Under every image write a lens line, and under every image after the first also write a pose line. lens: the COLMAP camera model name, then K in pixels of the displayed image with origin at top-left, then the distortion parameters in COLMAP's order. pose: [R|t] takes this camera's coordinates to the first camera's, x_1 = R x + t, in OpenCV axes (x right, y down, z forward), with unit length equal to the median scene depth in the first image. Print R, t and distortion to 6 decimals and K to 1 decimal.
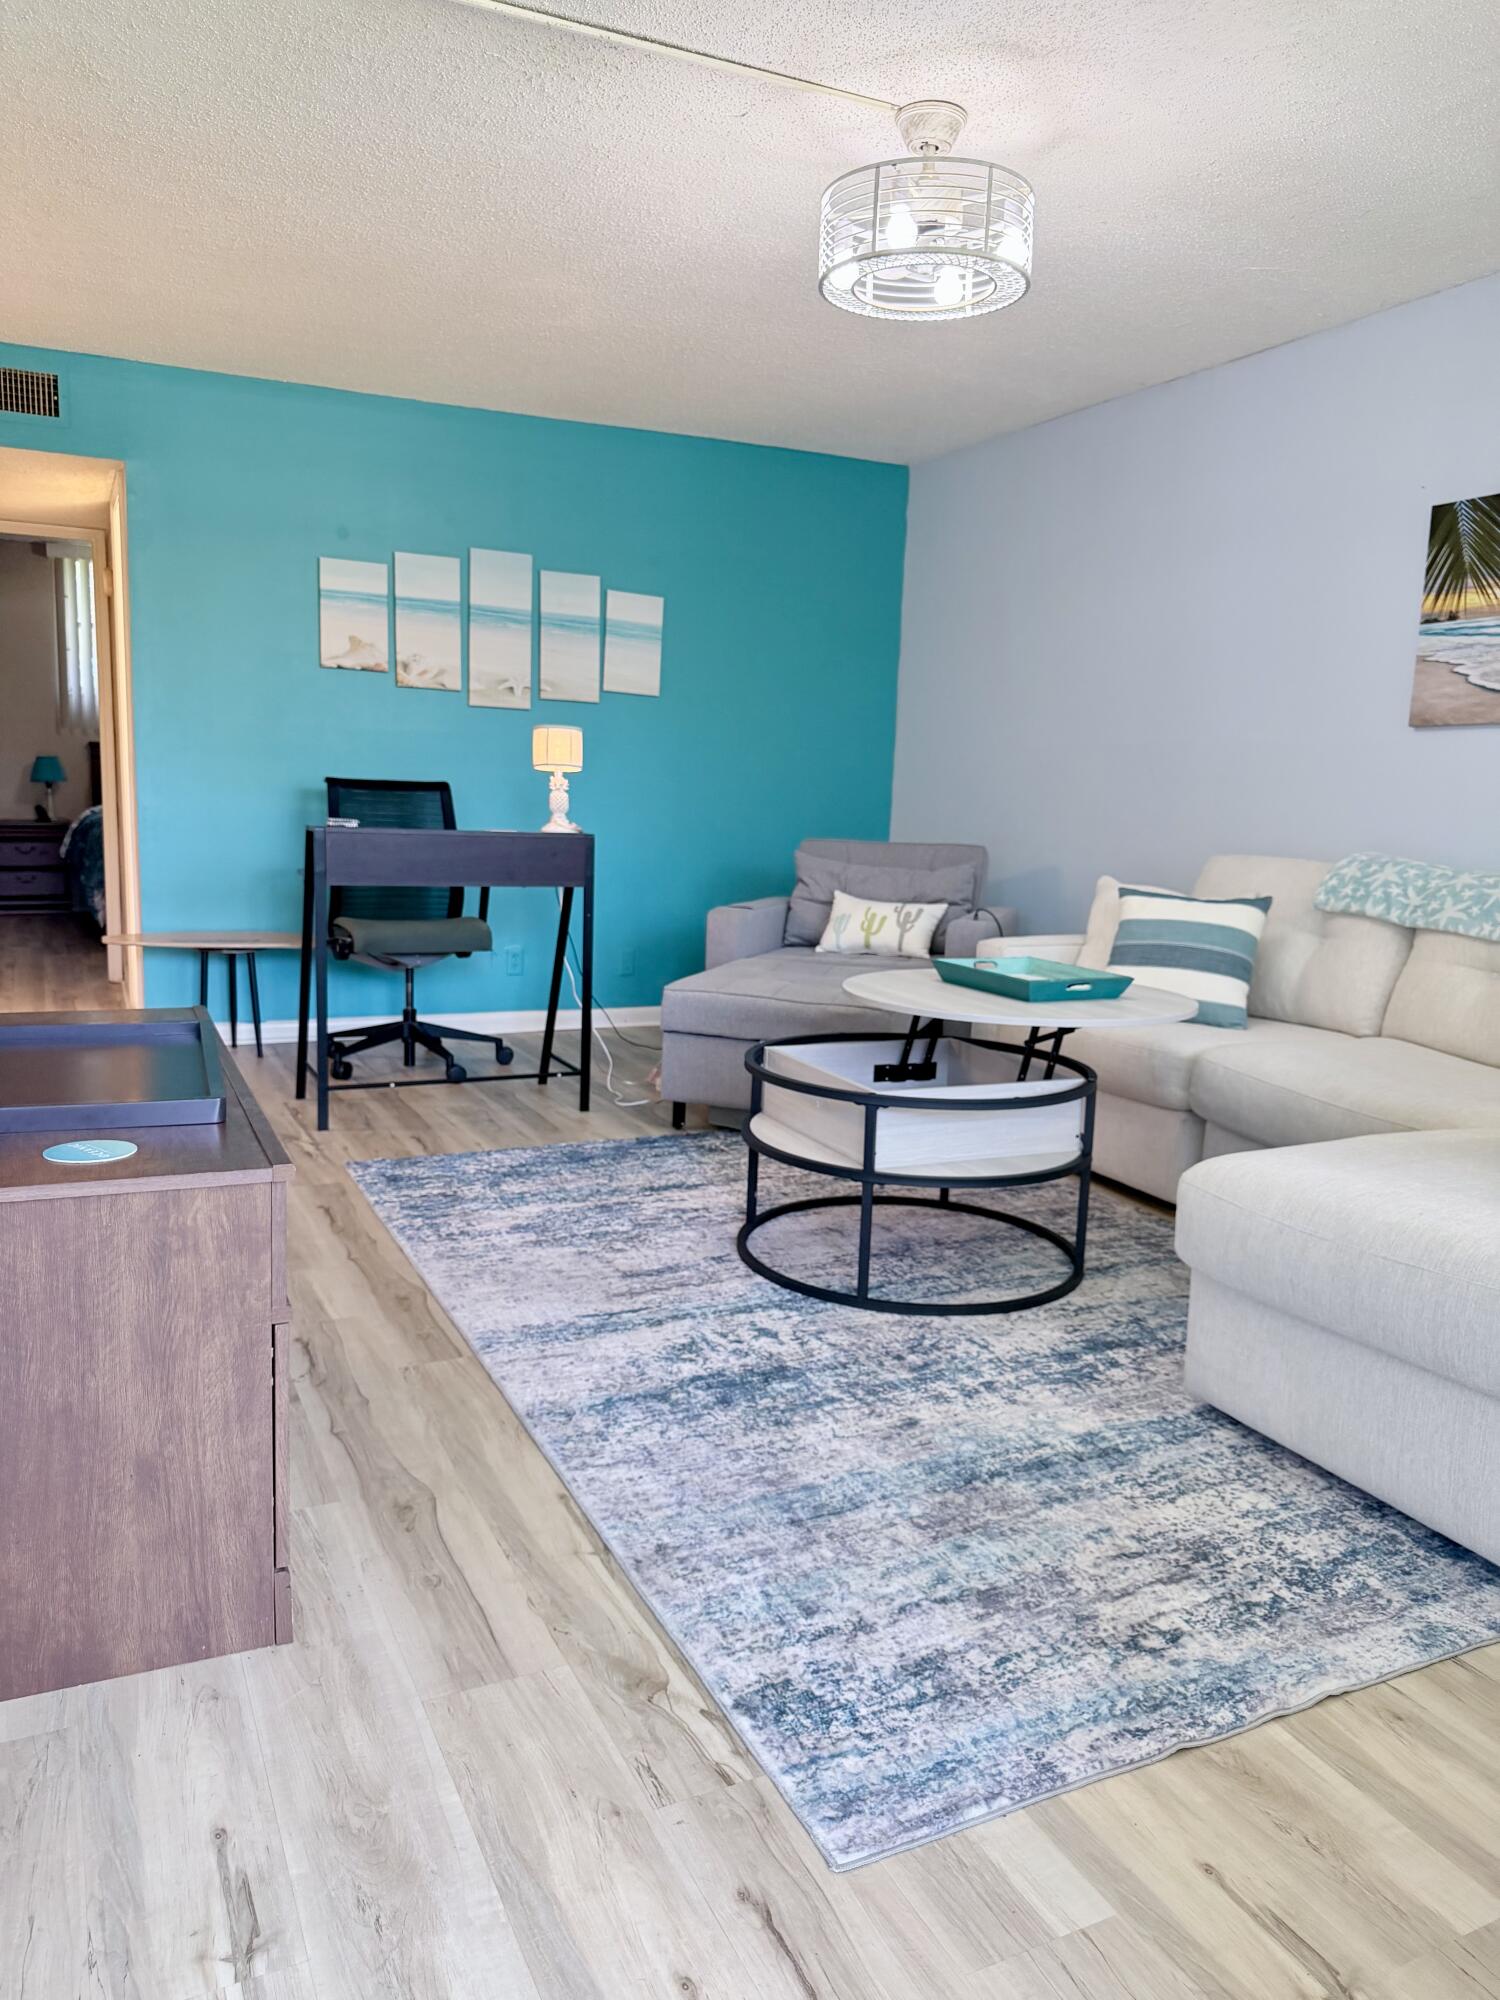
lens RADIAL K [[1382.9, 0, 743.9], [0, 1382.9, 986.5], [0, 0, 1]] dist [0.139931, -0.277519]
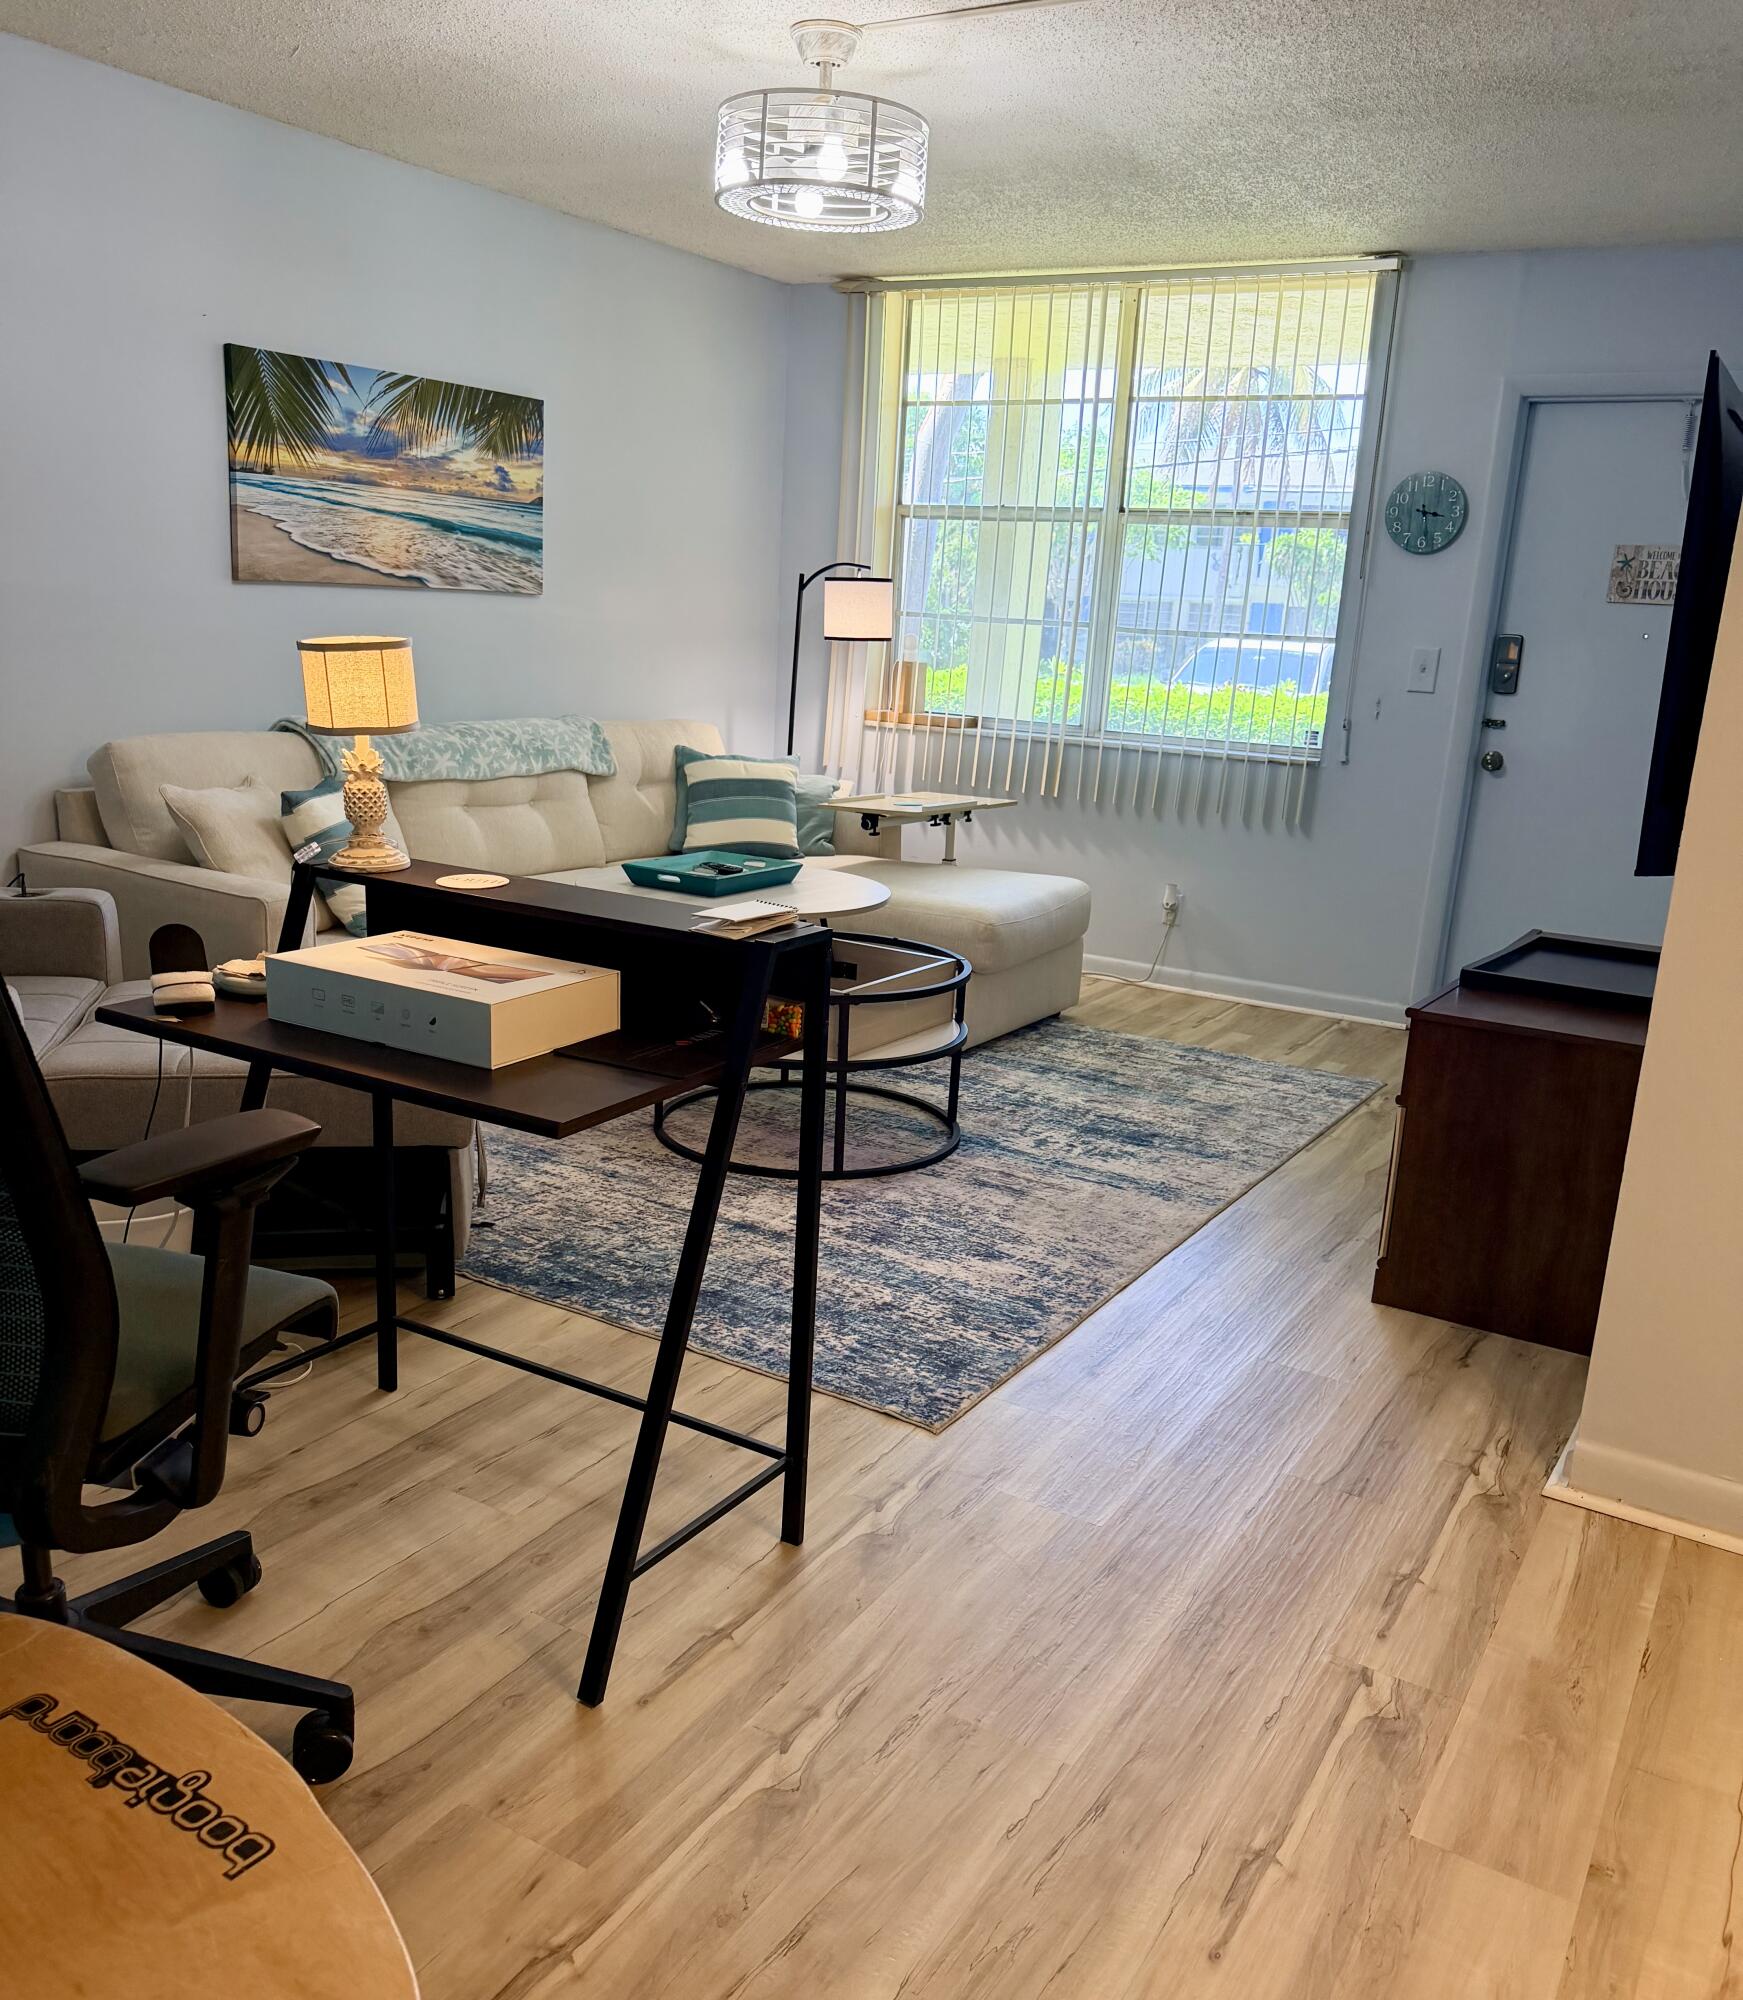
lens RADIAL K [[1674.9, 0, 871.5], [0, 1674.9, 1000.0], [0, 0, 1]] dist [0.041171, -0.007642]
pose [[-0.535991, -0.255324, 0.804688, -0.802443], [0.049032, 0.942146, 0.331597, -0.289912], [-0.842799, 0.217188, -0.492463, 1.331339]]
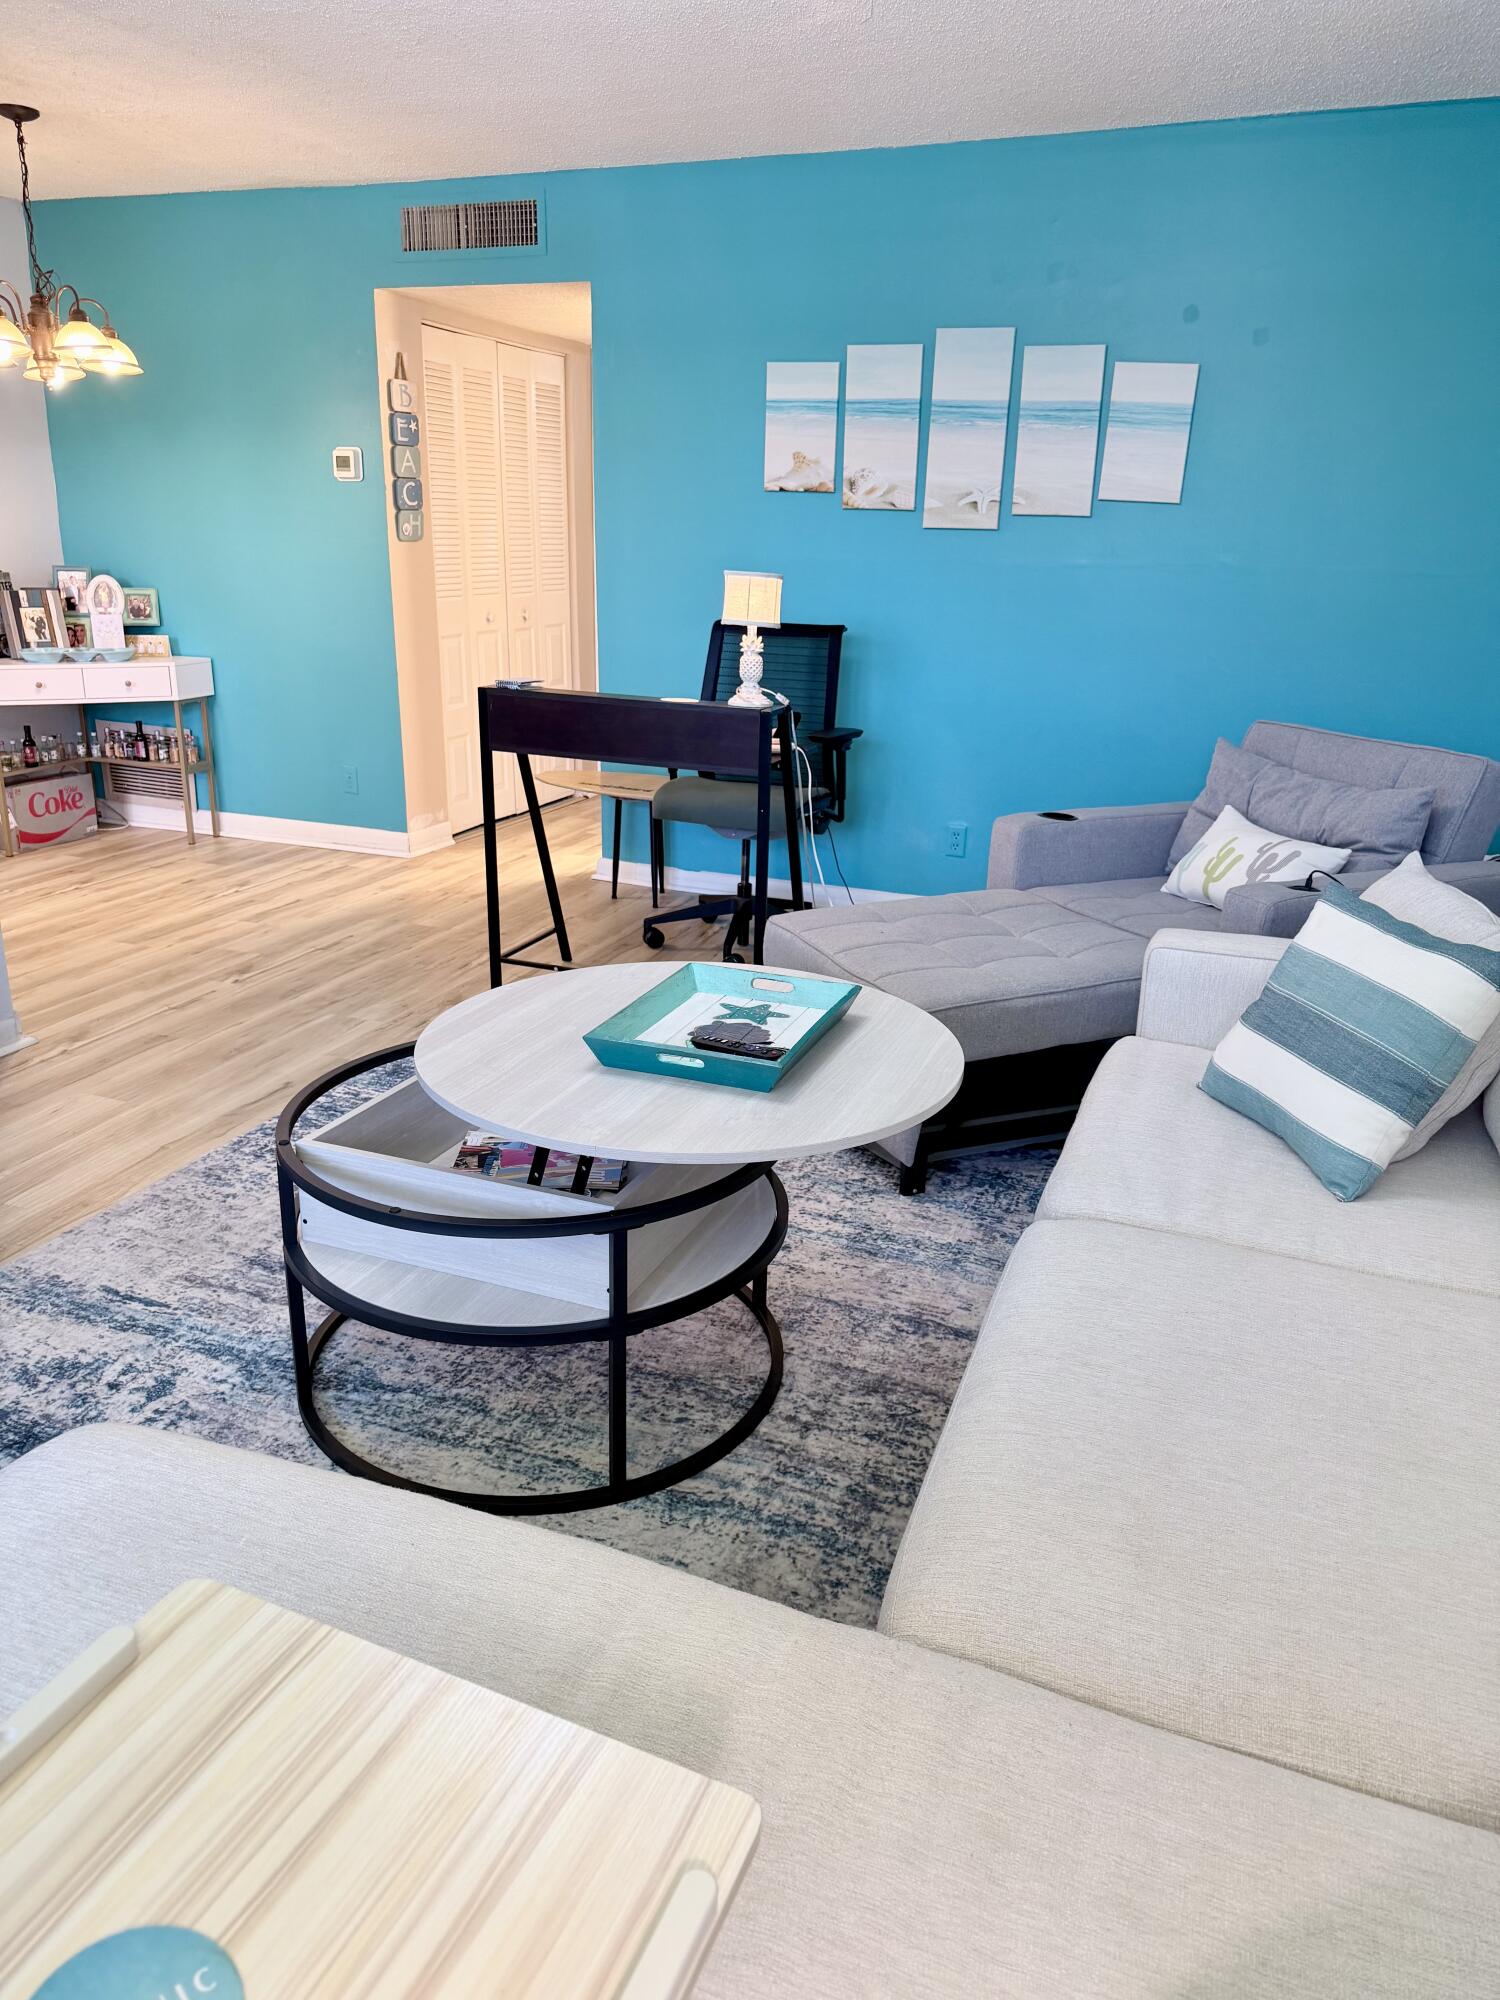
lens RADIAL K [[1397.6, 0, 771.6], [0, 1397.6, 1000.2], [0, 0, 1]] dist [-0.000693, -0.004372]
pose [[0.696591, 0.212807, -0.685182, 0.546336], [-0.104221, 0.974883, 0.196828, -0.119935], [0.709858, -0.065698, 0.701274, 0.492081]]
